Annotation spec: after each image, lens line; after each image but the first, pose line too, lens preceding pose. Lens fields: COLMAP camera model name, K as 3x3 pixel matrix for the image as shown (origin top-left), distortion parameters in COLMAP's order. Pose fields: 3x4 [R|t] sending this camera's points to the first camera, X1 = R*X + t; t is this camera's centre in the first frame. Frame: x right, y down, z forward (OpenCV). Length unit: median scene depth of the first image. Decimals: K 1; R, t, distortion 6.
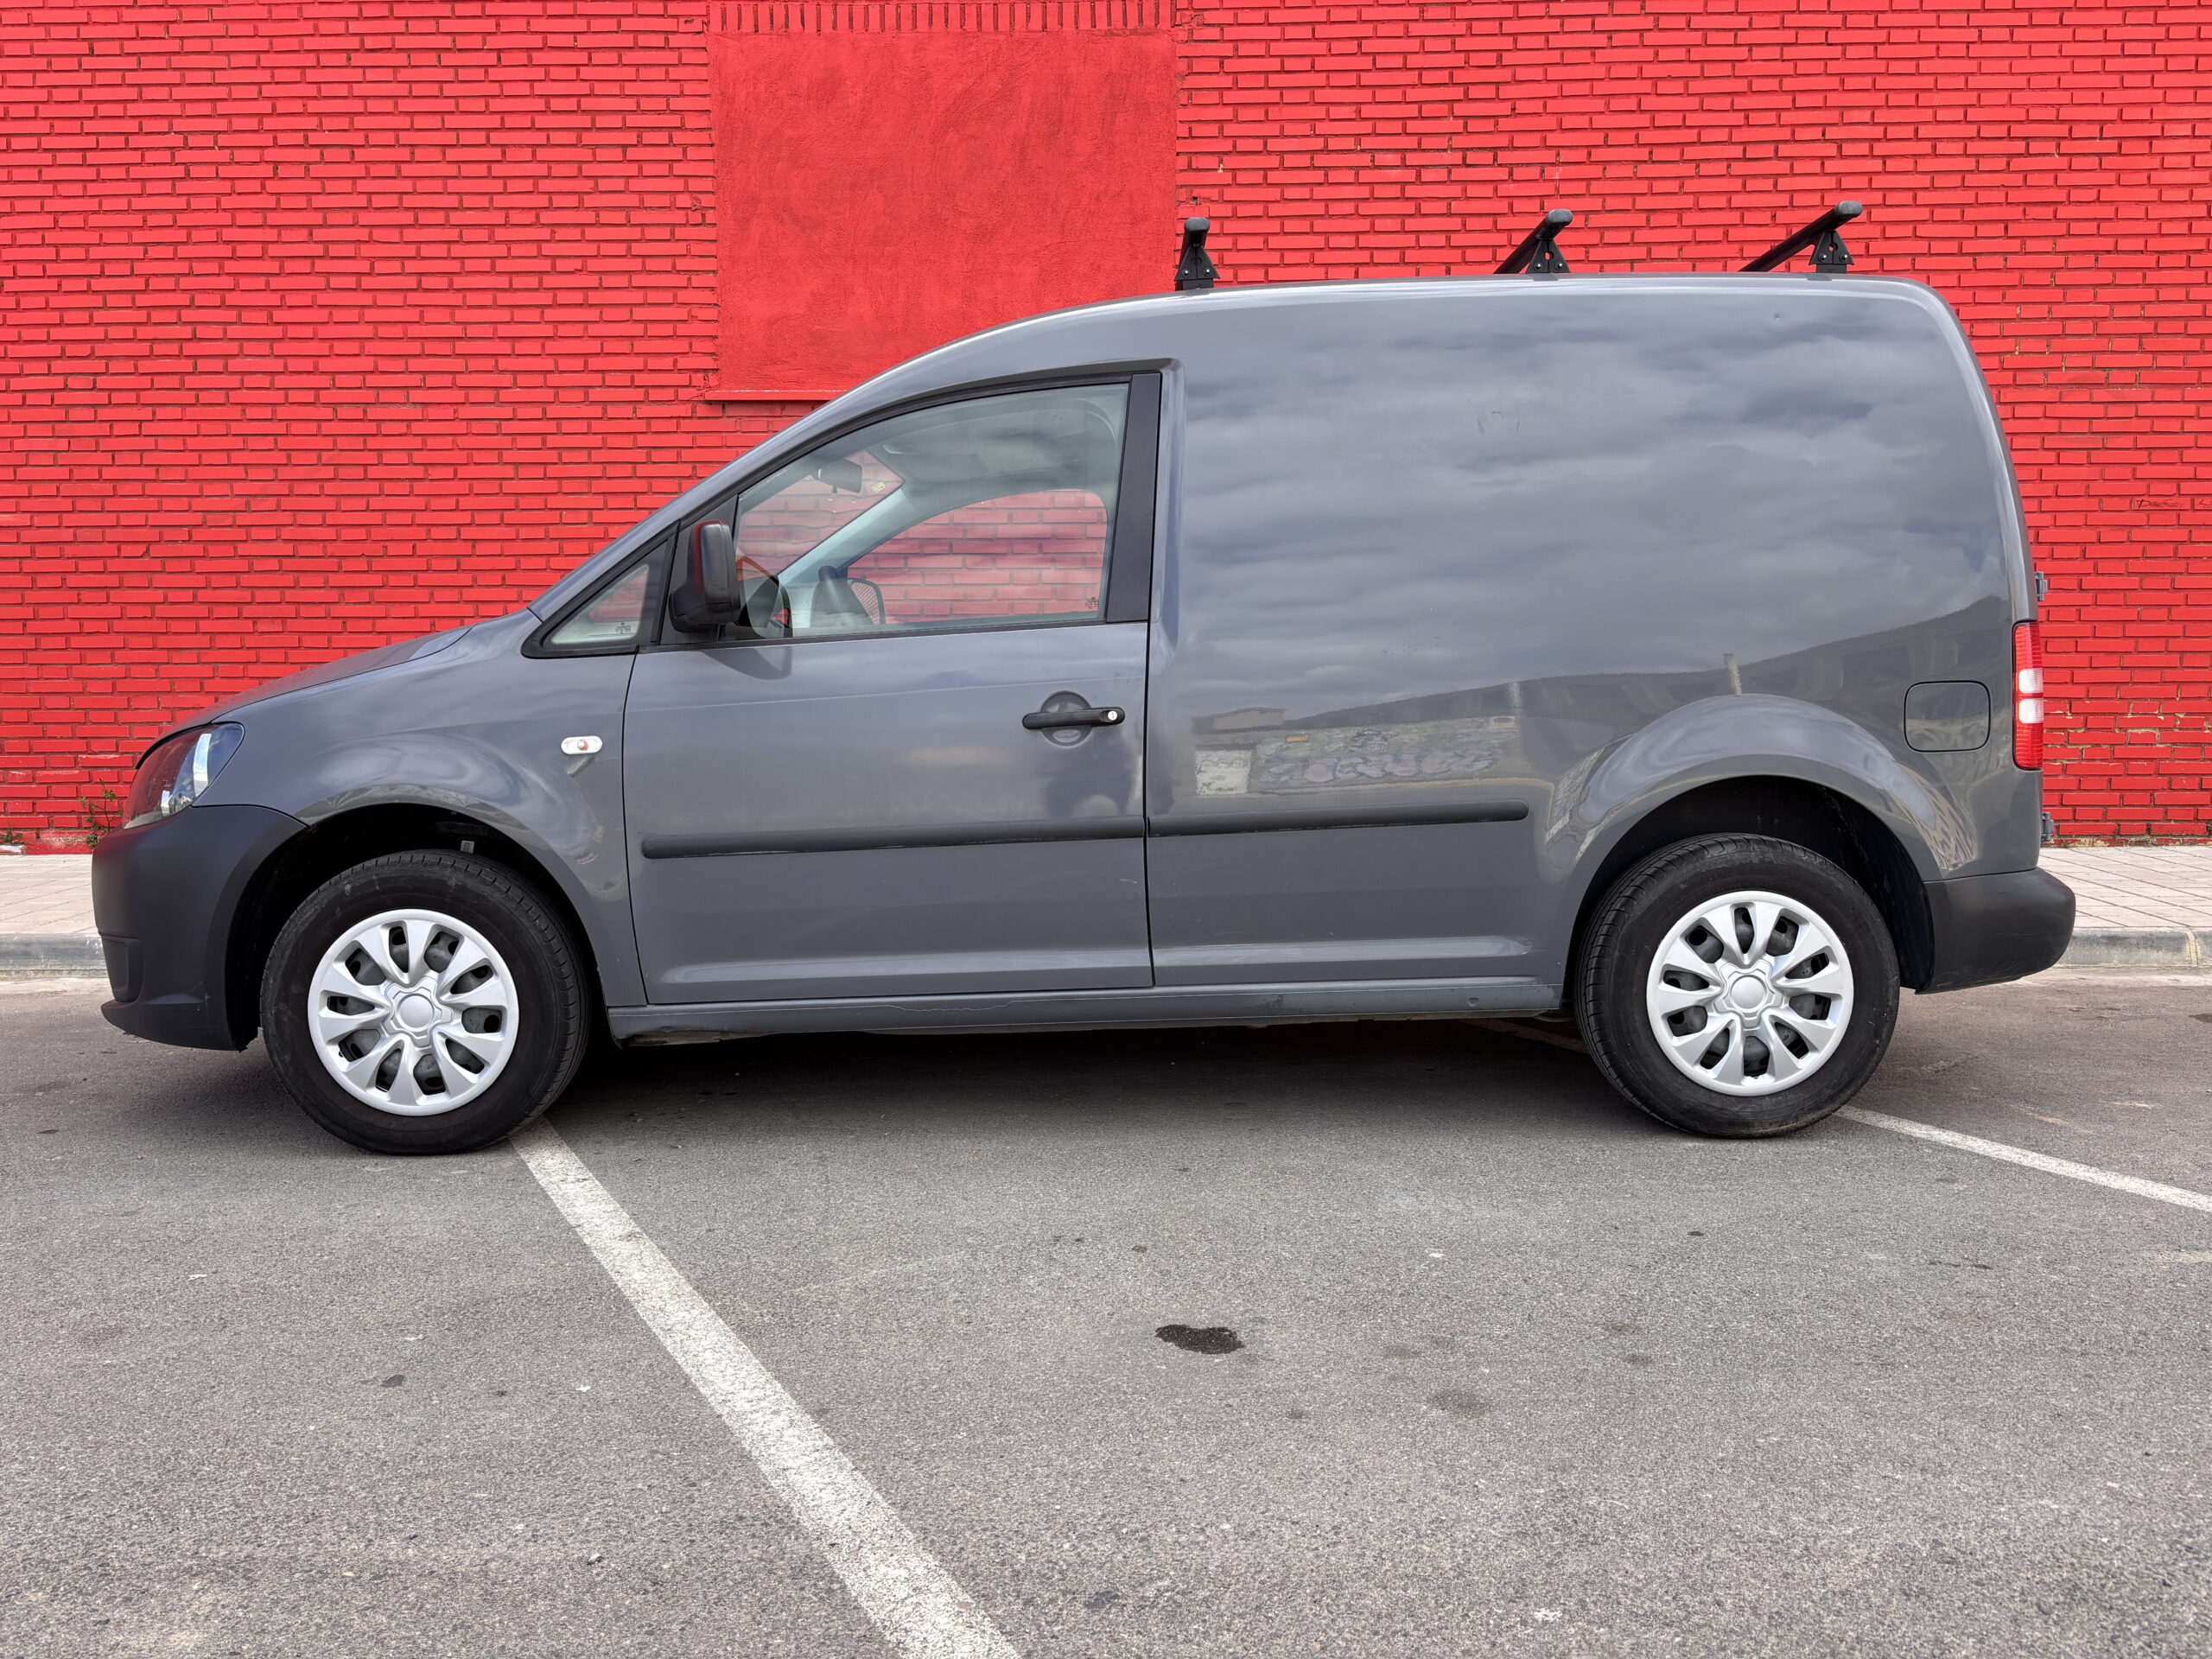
lens RADIAL K [[1654.5, 0, 1101.1], [0, 1654.5, 824.2], [0, 0, 1]] dist [0.069390, -0.077368]
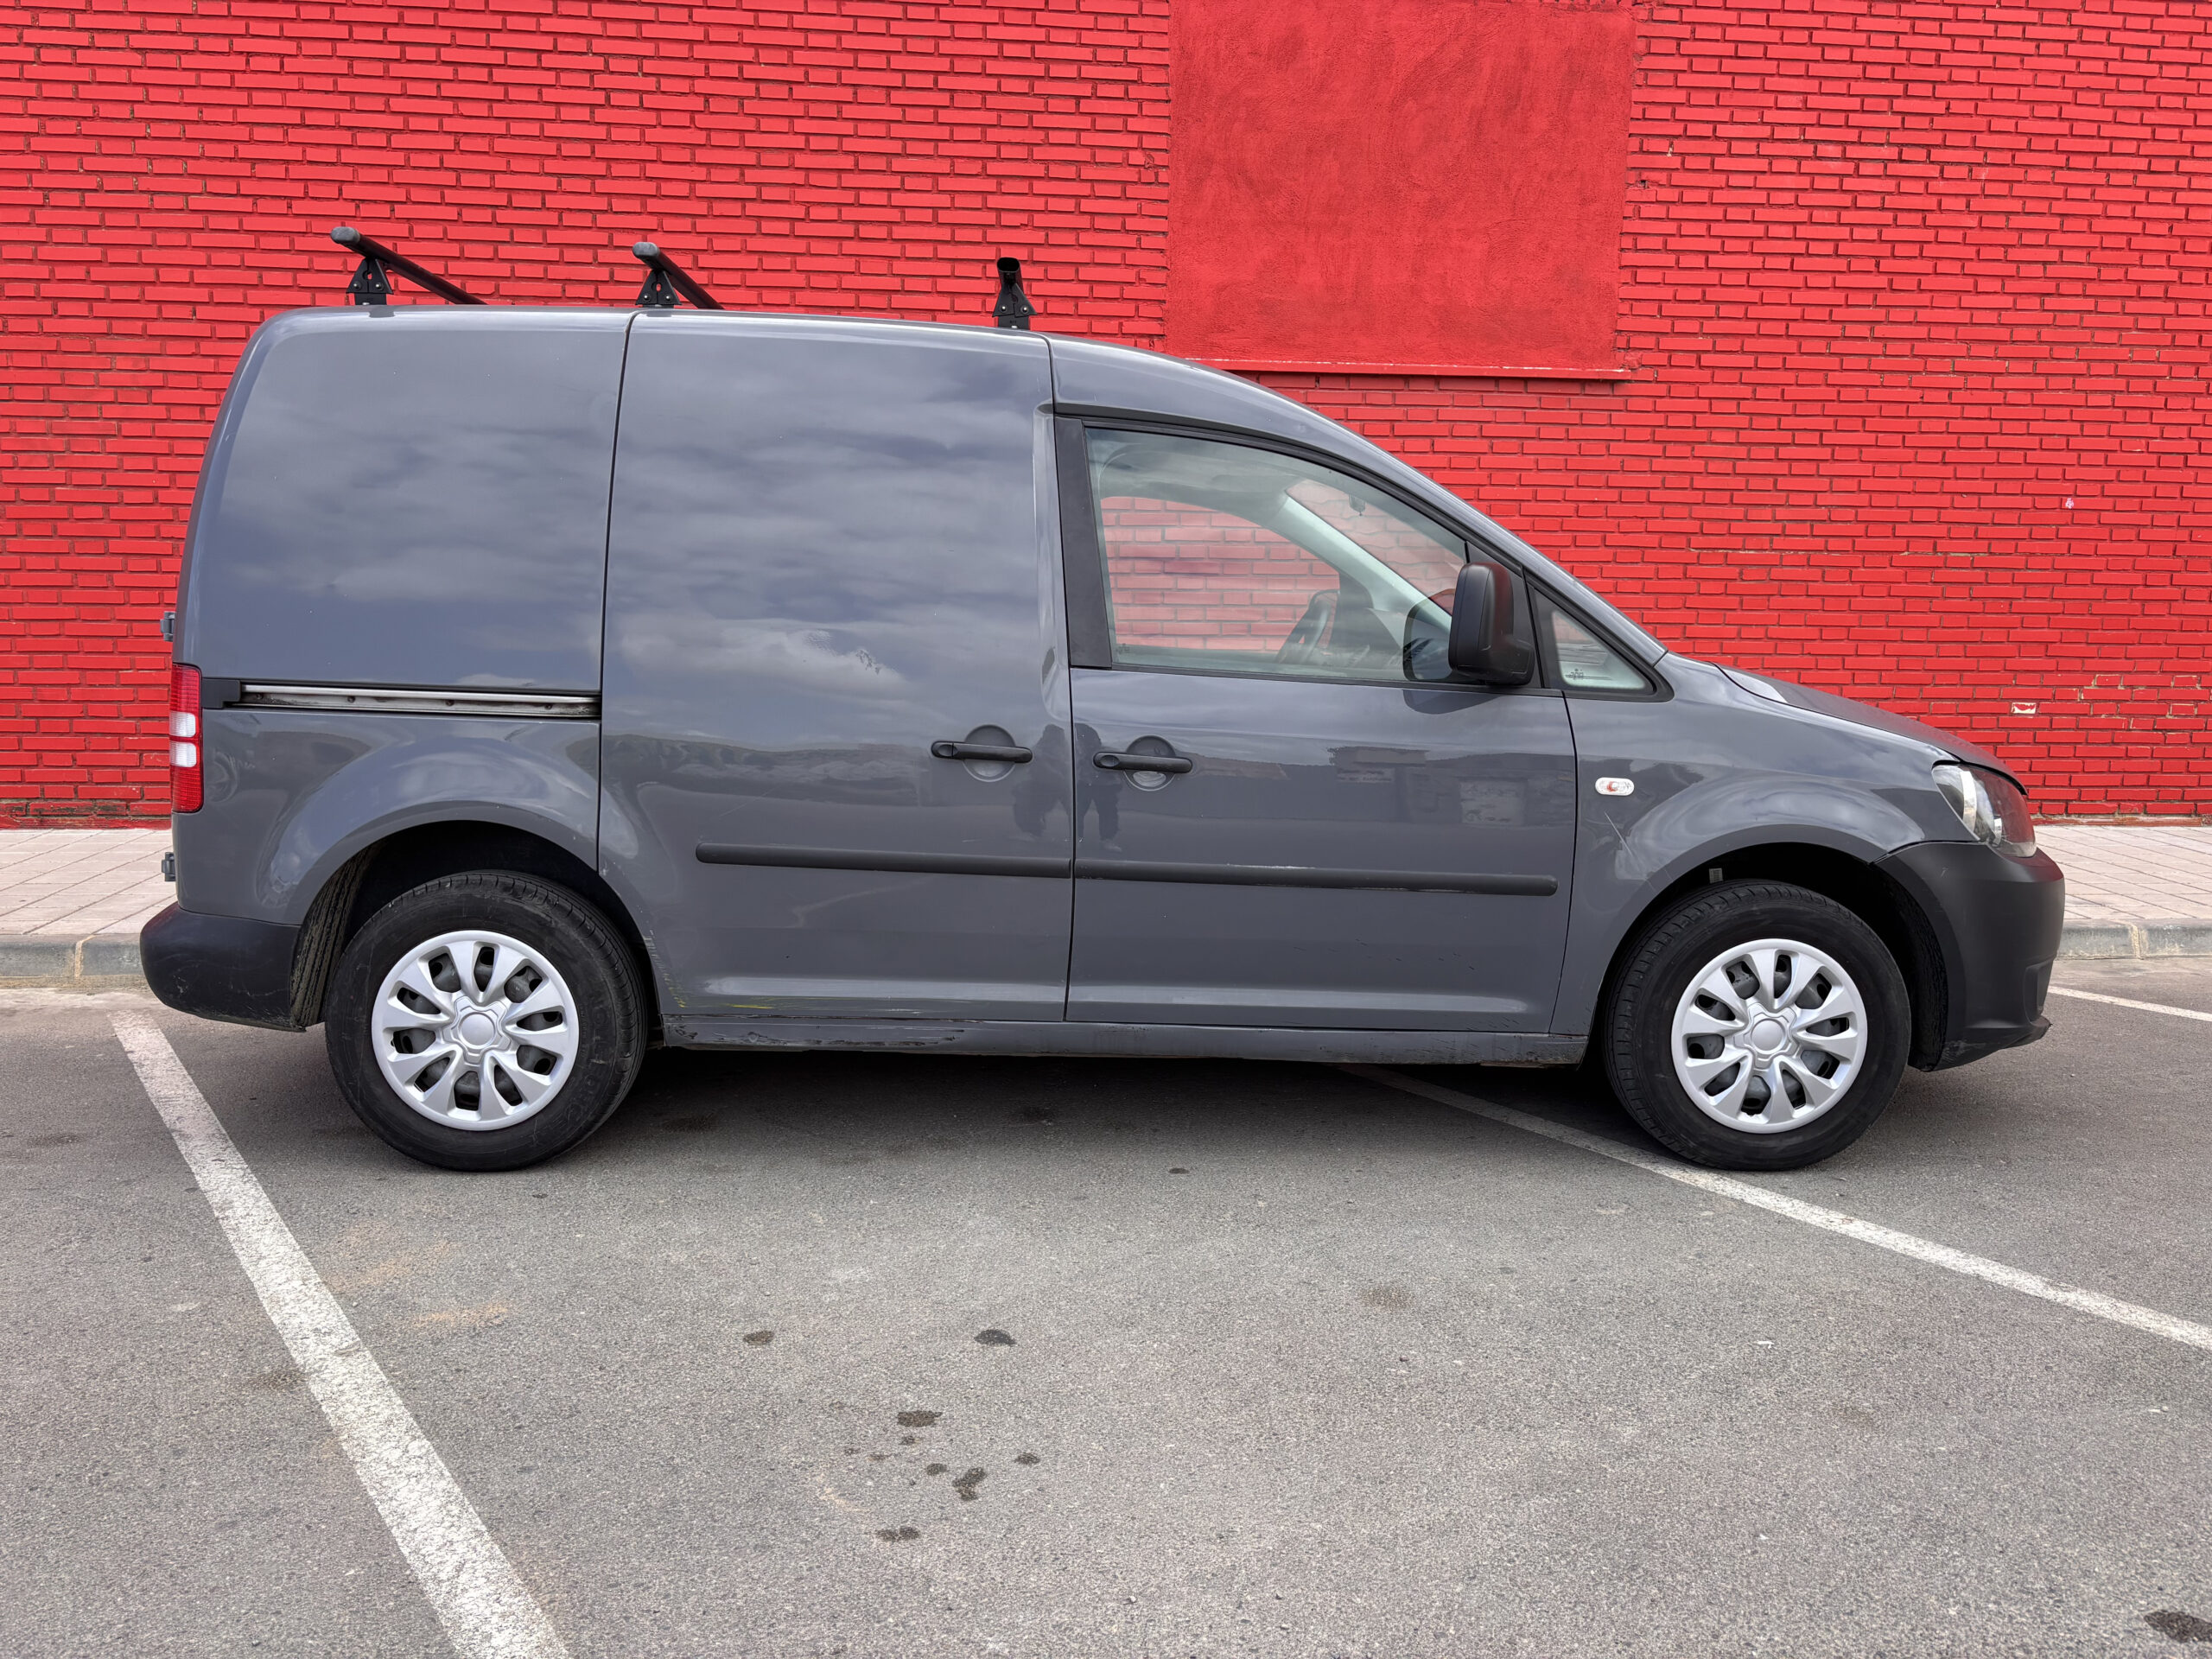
lens RADIAL K [[1654.5, 0, 1123.3], [0, 1654.5, 831.2], [0, 0, 1]] dist [0.069390, -0.077368]
pose [[0.991421, 0.000884, 0.130701, -0.383794], [-0.007960, 0.998529, 0.053631, -0.034584], [-0.130461, -0.054212, 0.989970, 0.019849]]
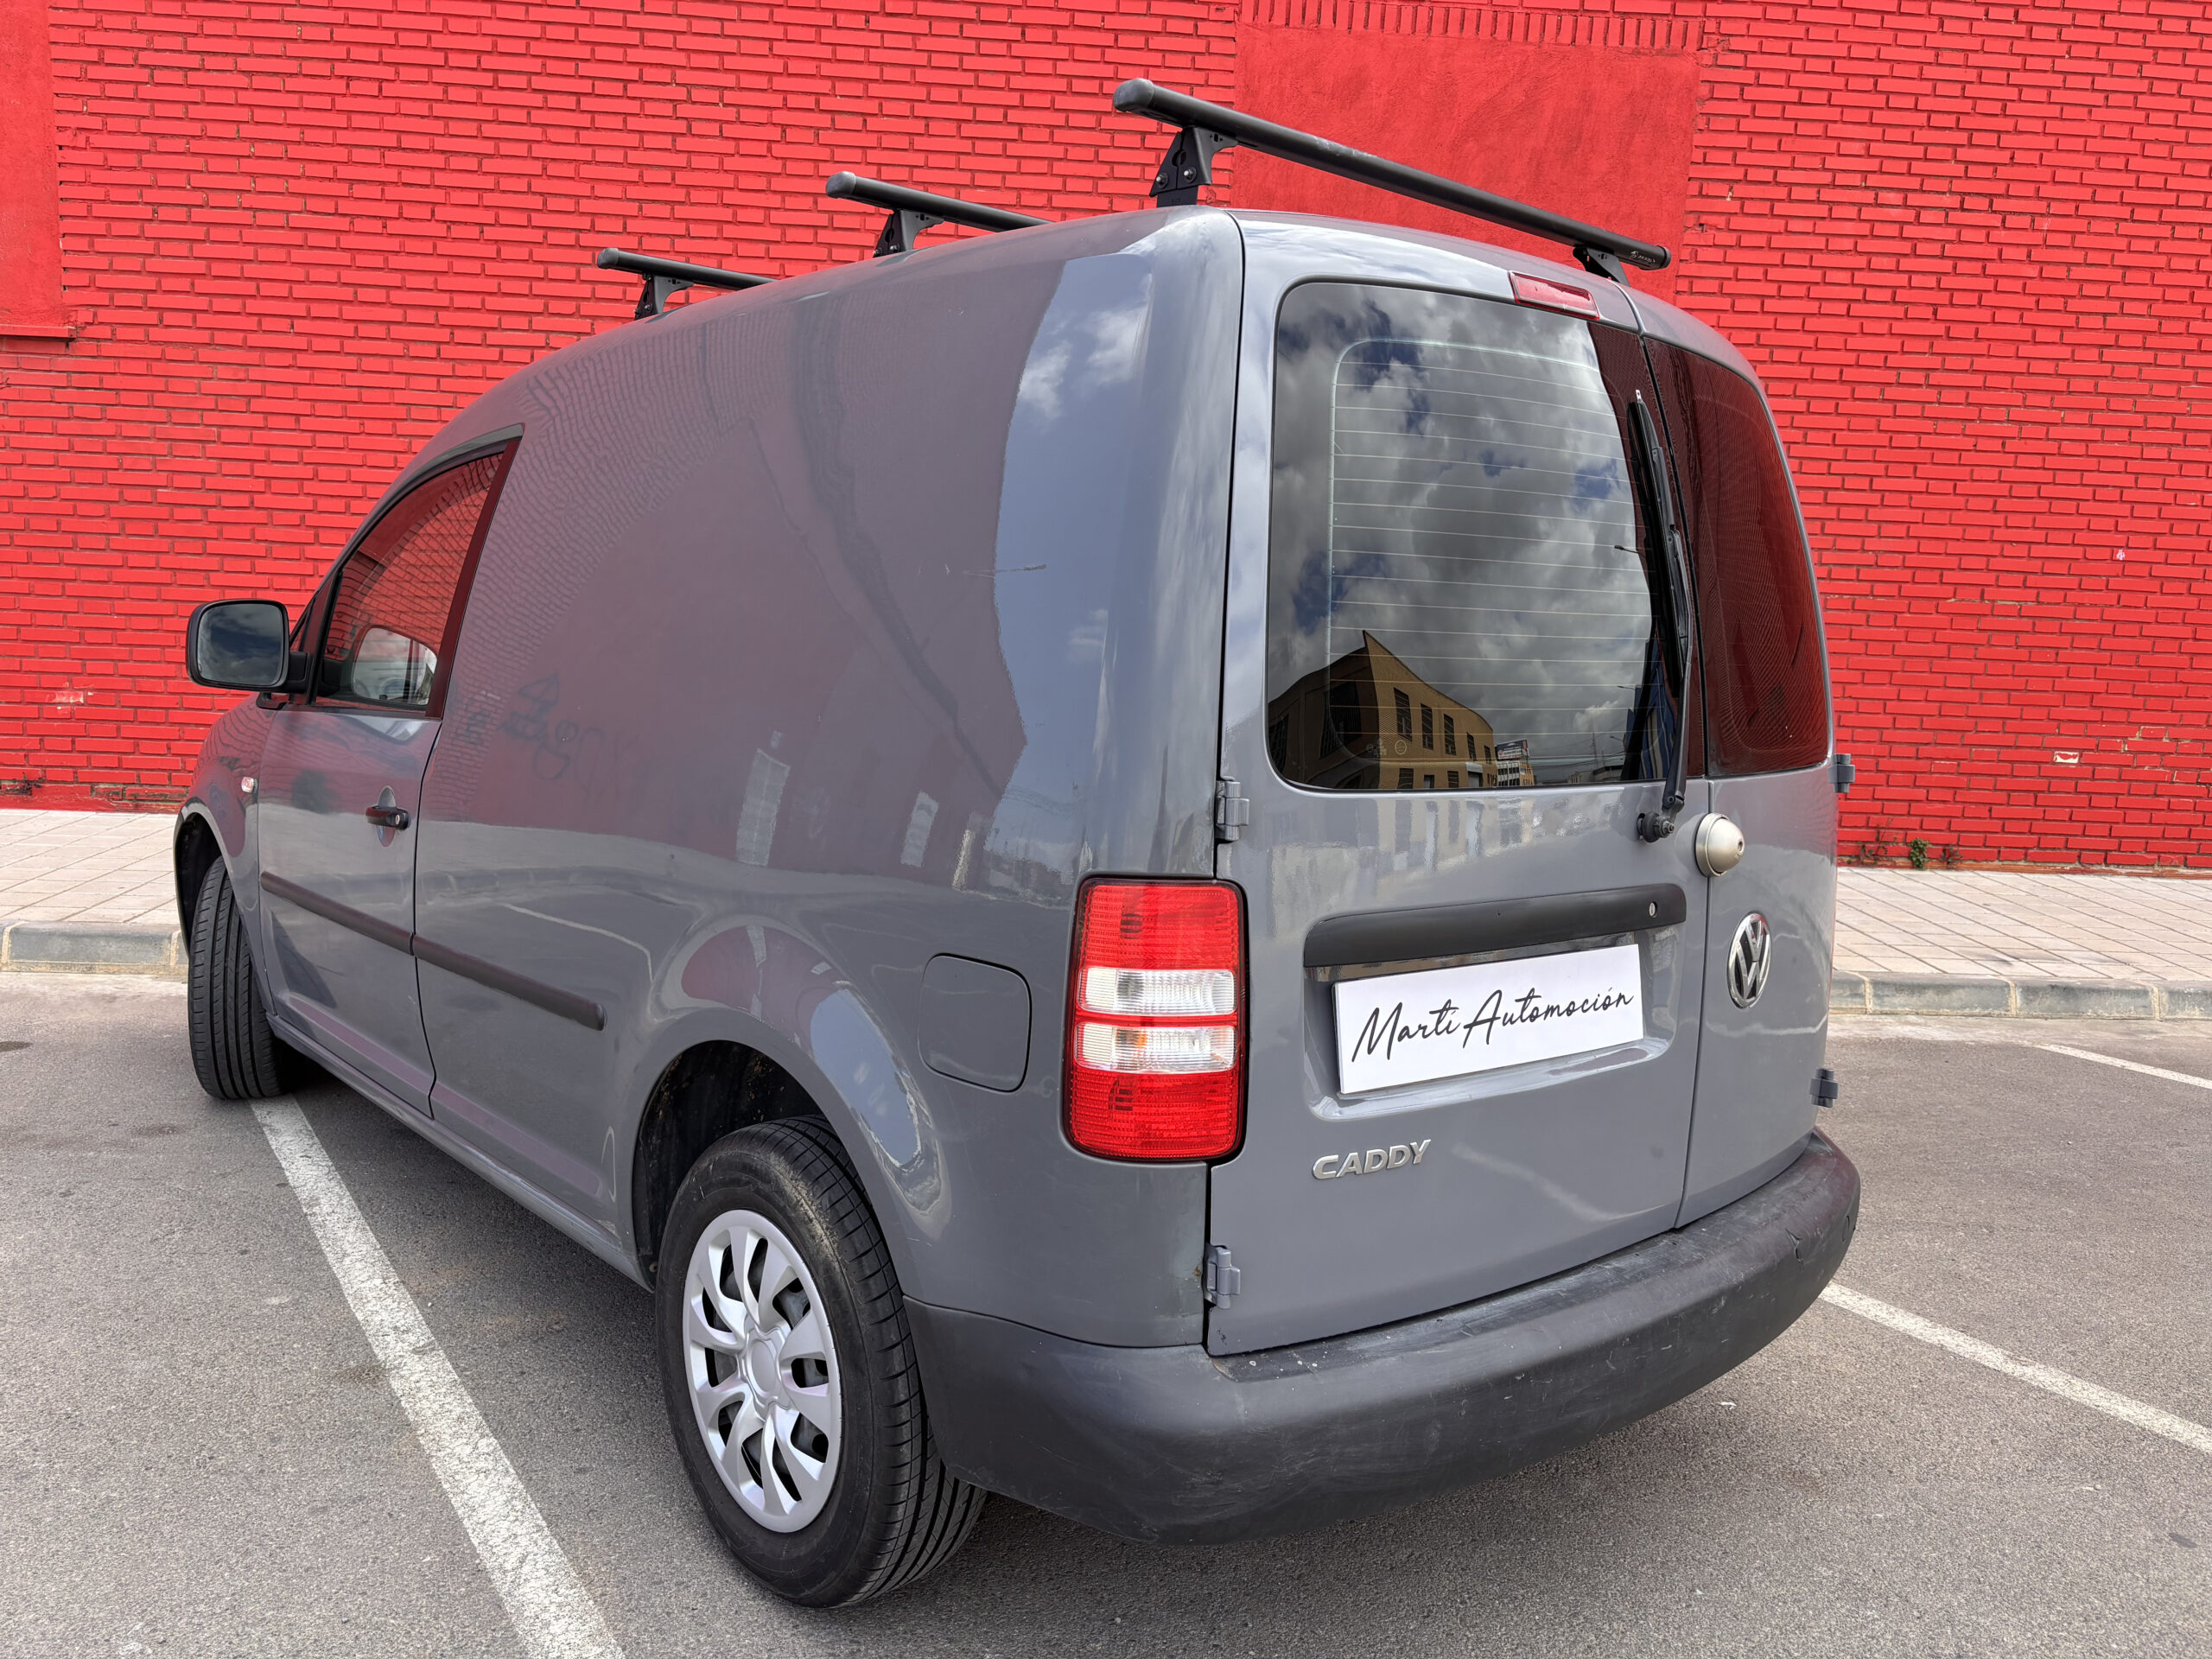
lens RADIAL K [[1654.5, 0, 1110.7], [0, 1654.5, 843.9], [0, 0, 1]] dist [0.069390, -0.077368]
pose [[0.995077, 0.033943, 0.093108, -0.380894], [-0.040580, 0.996697, 0.070341, -0.055933], [-0.090413, -0.073773, 0.993168, -0.007300]]
